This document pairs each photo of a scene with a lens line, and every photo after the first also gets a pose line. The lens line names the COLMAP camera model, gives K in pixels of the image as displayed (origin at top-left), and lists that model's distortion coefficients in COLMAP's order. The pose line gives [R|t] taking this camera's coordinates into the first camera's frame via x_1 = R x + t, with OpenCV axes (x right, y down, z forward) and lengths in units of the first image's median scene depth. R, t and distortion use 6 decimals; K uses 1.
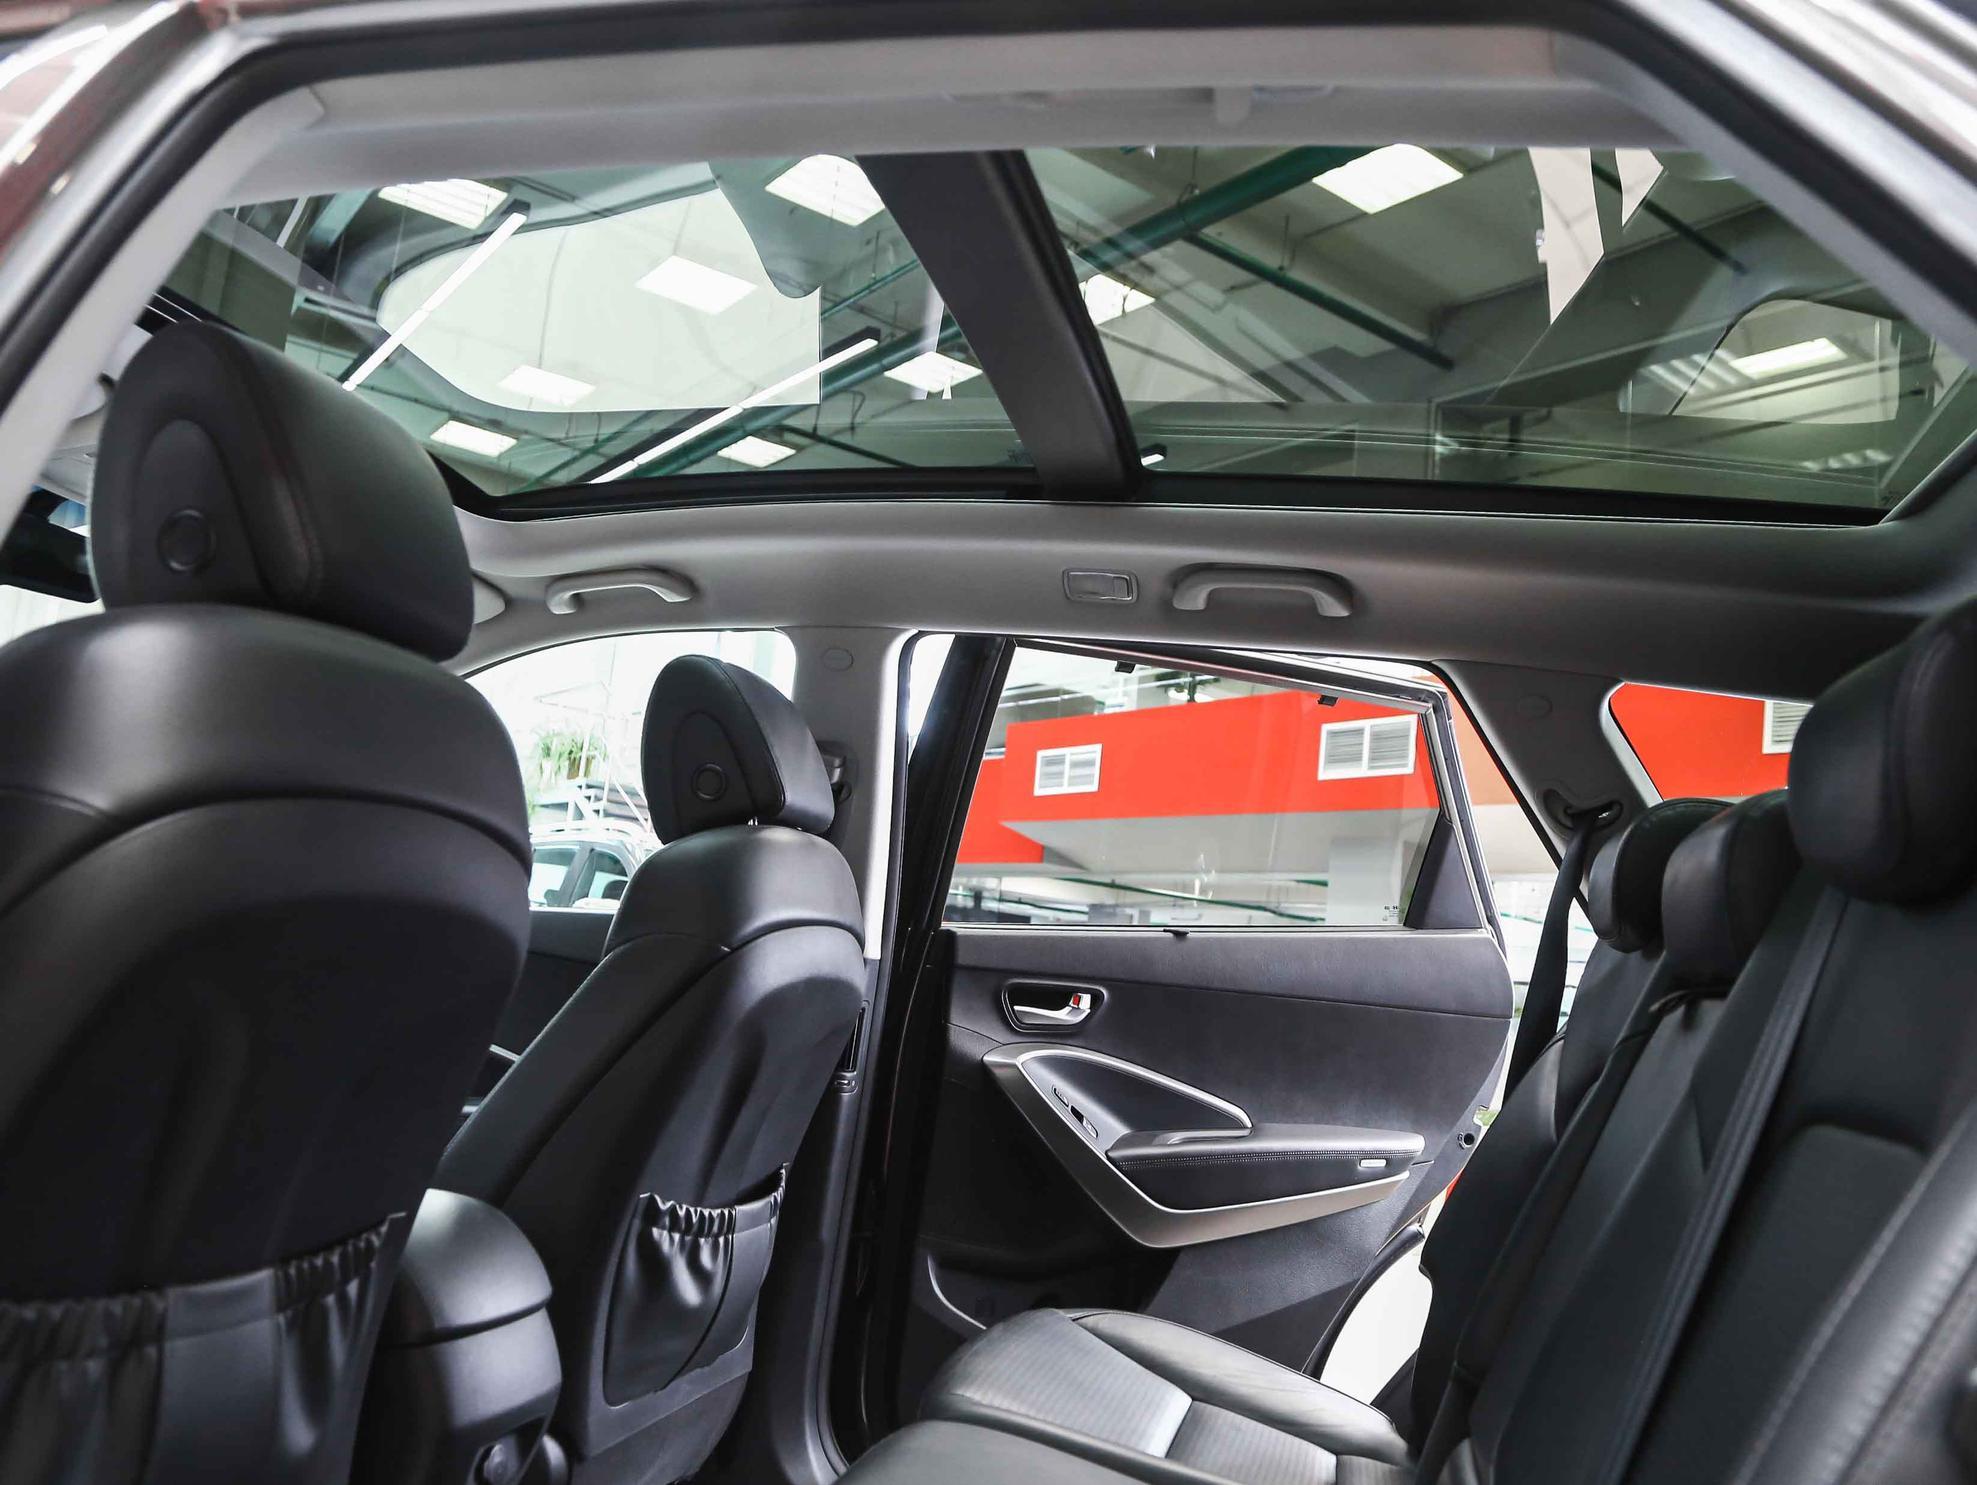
lens RADIAL K [[1627.2, 0, 988.5], [0, 1627.2, 742.5], [0, 0, 1]] dist [-0.114276, 0.070265]
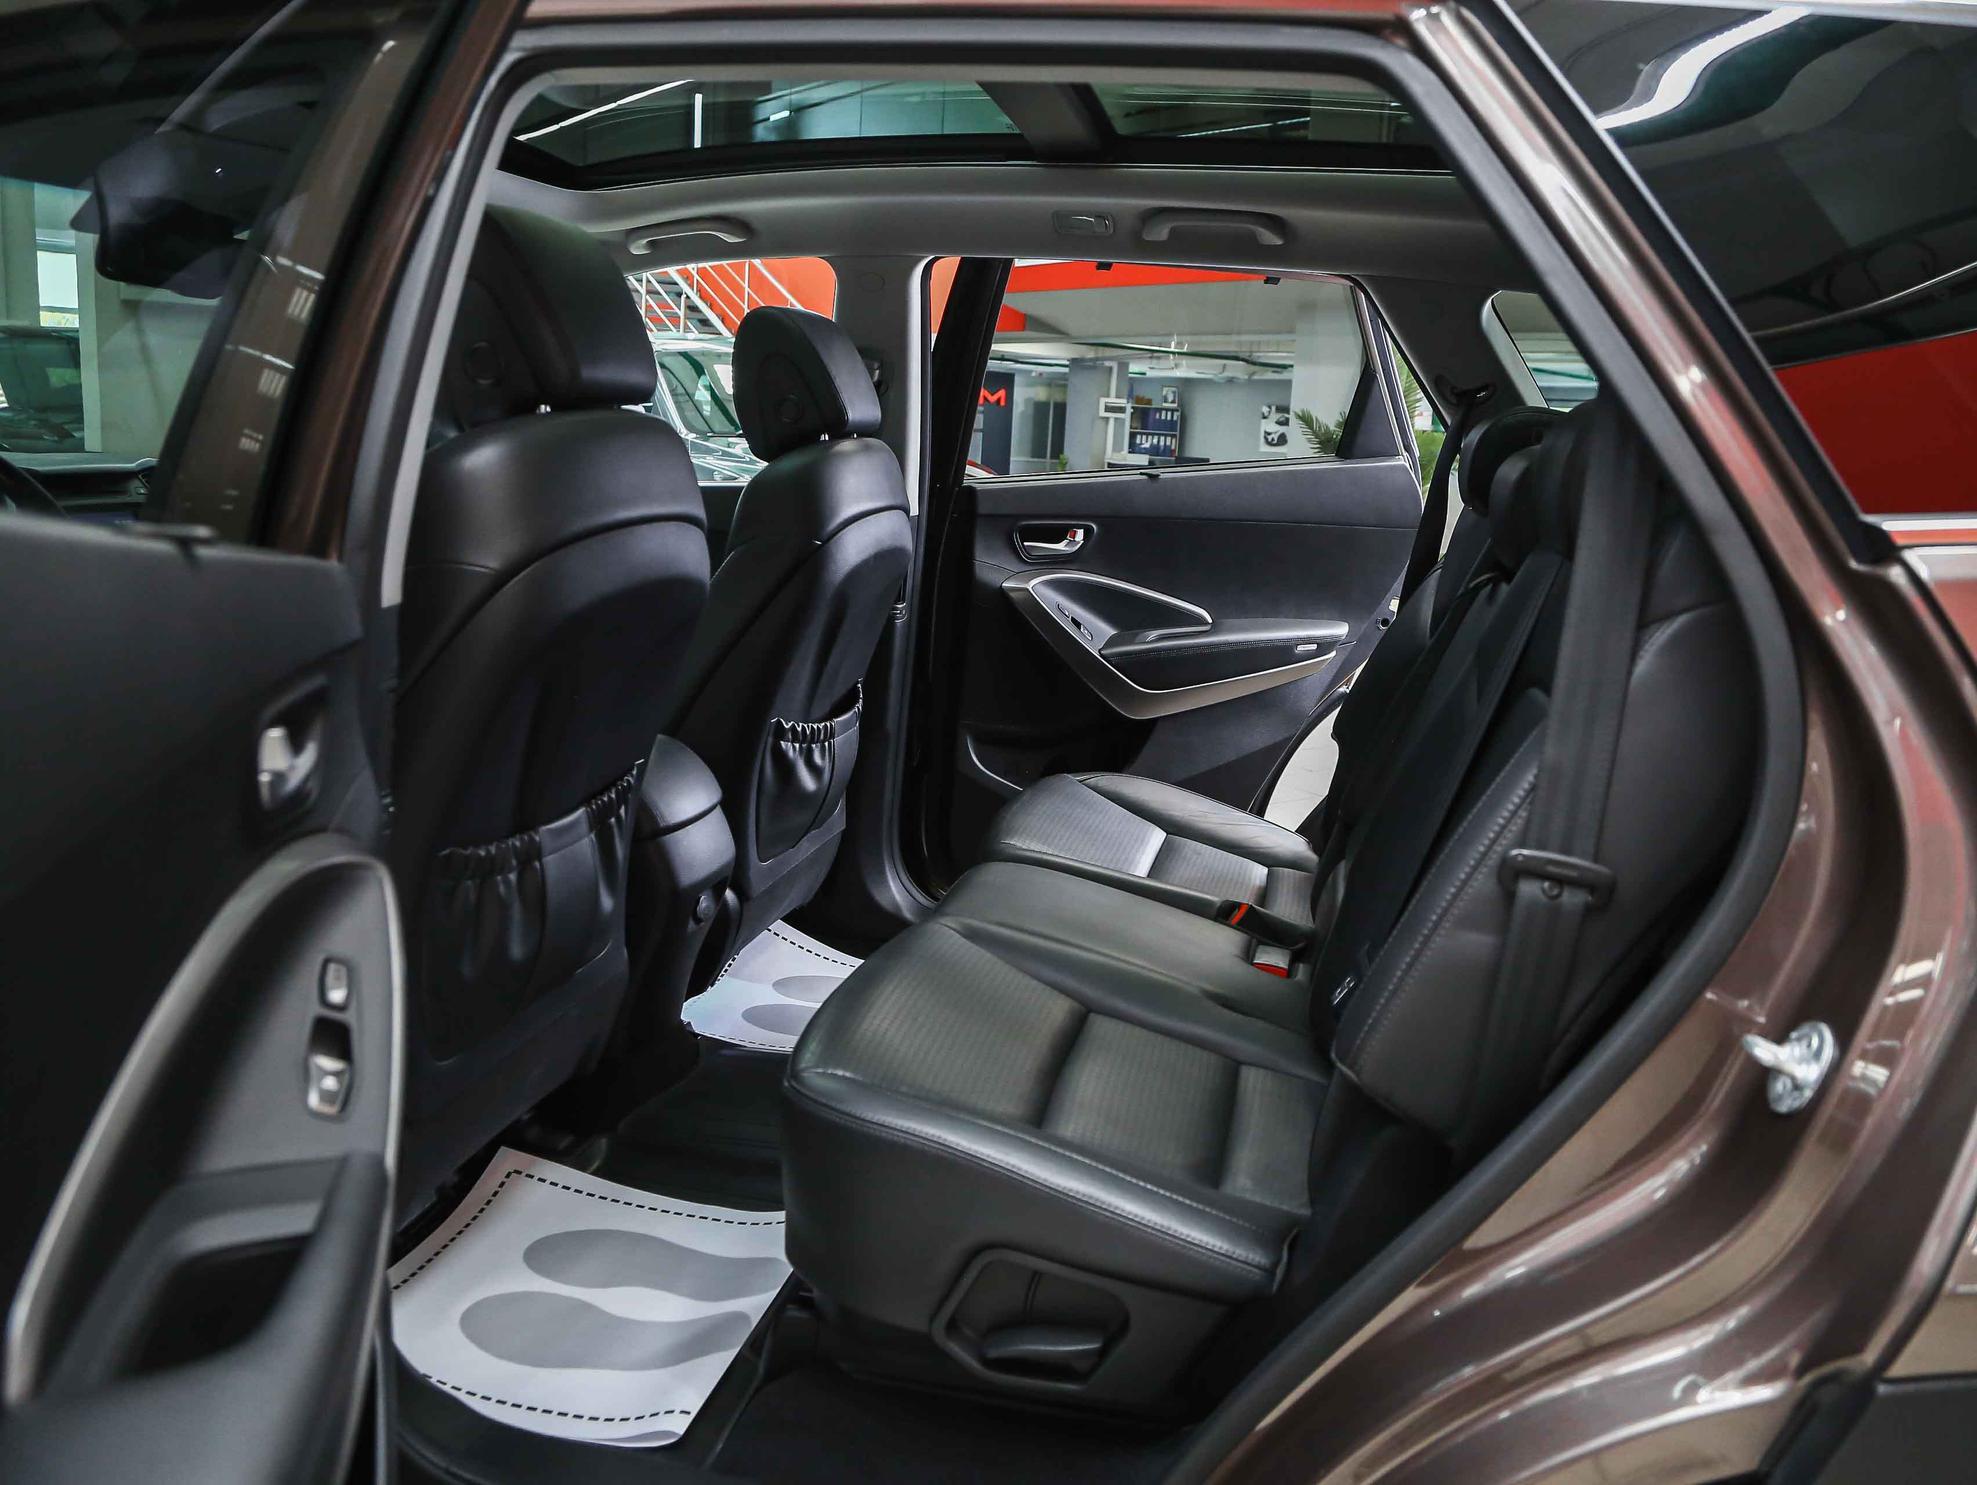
lens RADIAL K [[1627.2, 0, 988.5], [0, 1627.2, 742.5], [0, 0, 1]] dist [-0.114276, 0.070265]
pose [[0.998695, -0.051011, 0.002508, -0.026638], [0.047032, 0.937703, 0.344239, -0.150505], [-0.019912, -0.343672, 0.938879, -0.287303]]
